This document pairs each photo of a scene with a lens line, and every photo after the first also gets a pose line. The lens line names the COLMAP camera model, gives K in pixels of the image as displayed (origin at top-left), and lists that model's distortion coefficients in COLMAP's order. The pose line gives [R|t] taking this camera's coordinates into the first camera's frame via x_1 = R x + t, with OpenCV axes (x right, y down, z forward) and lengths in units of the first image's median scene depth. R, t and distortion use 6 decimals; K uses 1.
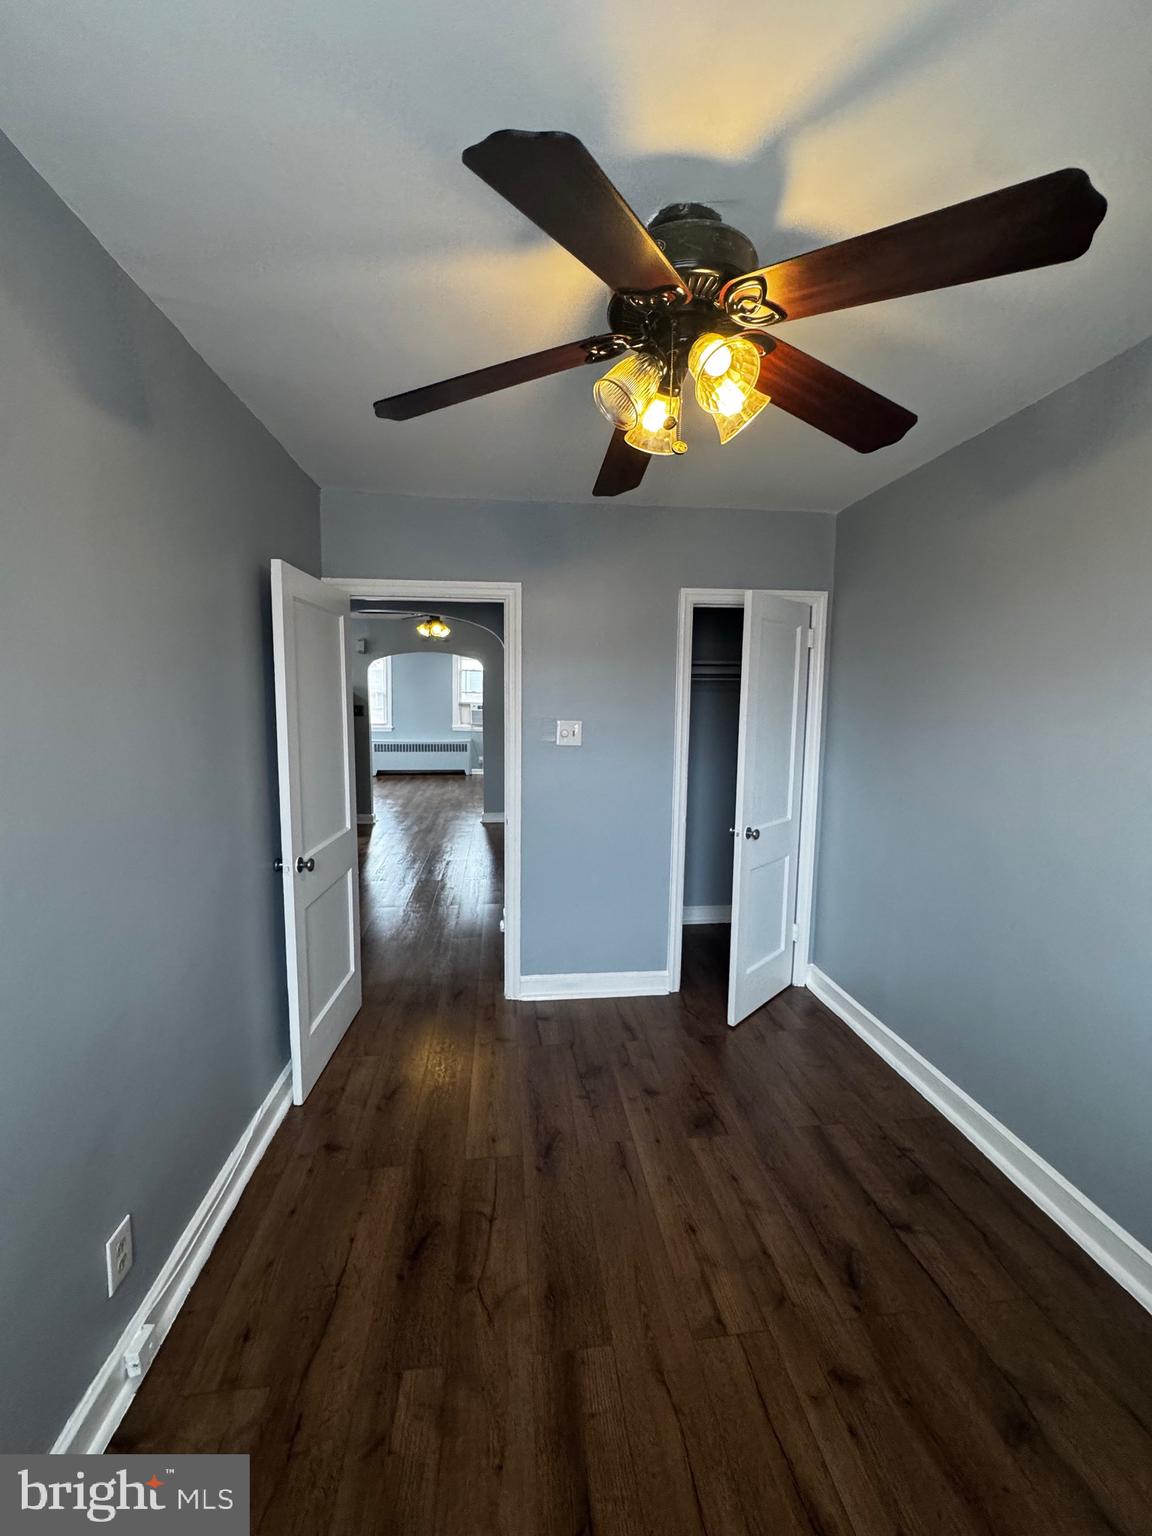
lens RADIAL K [[612.2, 0, 577.0], [0, 612.2, 768.8], [0, 0, 1]] dist [-0.004410, 0.000634]
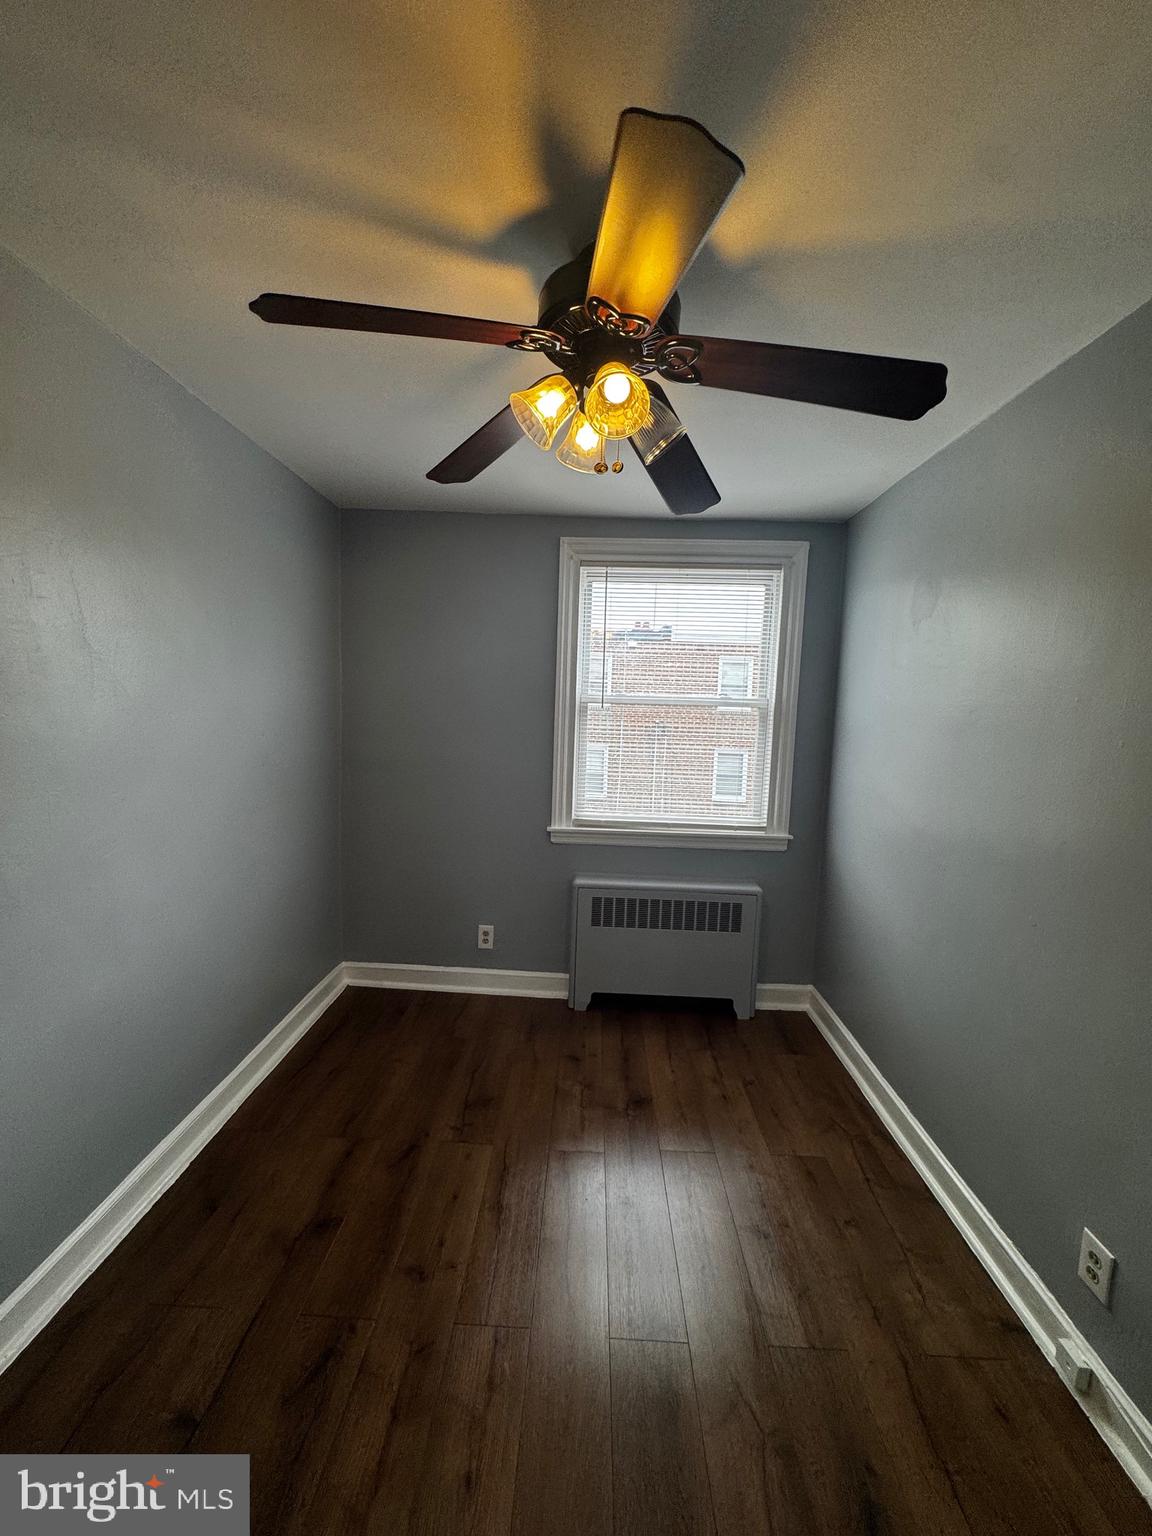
lens RADIAL K [[612.2, 0, 577.0], [0, 612.2, 768.8], [0, 0, 1]] dist [-0.004410, 0.000634]
pose [[-0.989341, -0.056446, 0.134234, 0.022986], [-0.027592, 0.977782, 0.207799, -0.174132], [-0.142981, 0.201881, -0.968917, 1.541038]]
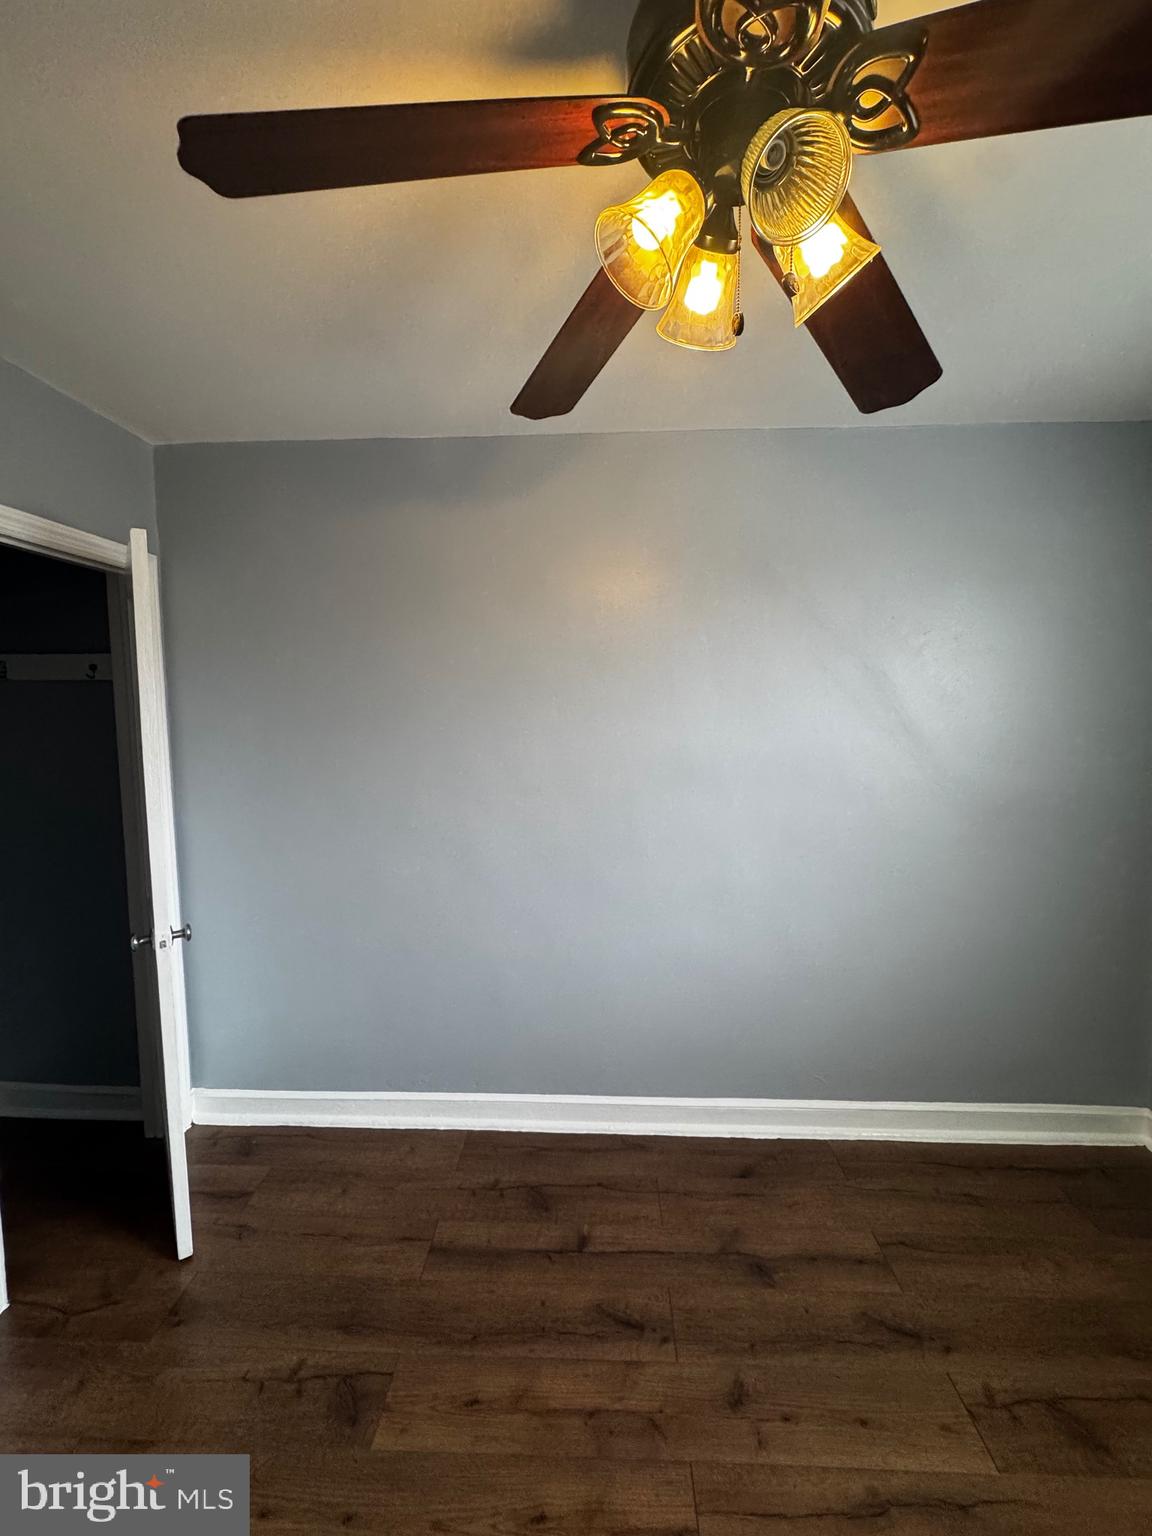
lens RADIAL K [[612.2, 0, 577.0], [0, 612.2, 768.8], [0, 0, 1]] dist [-0.004410, 0.000634]
pose [[0.153263, -0.103618, 0.982738, -0.384337], [0.112811, 0.989820, 0.086771, -0.107371], [-0.981725, 0.097565, 0.163392, 0.803631]]
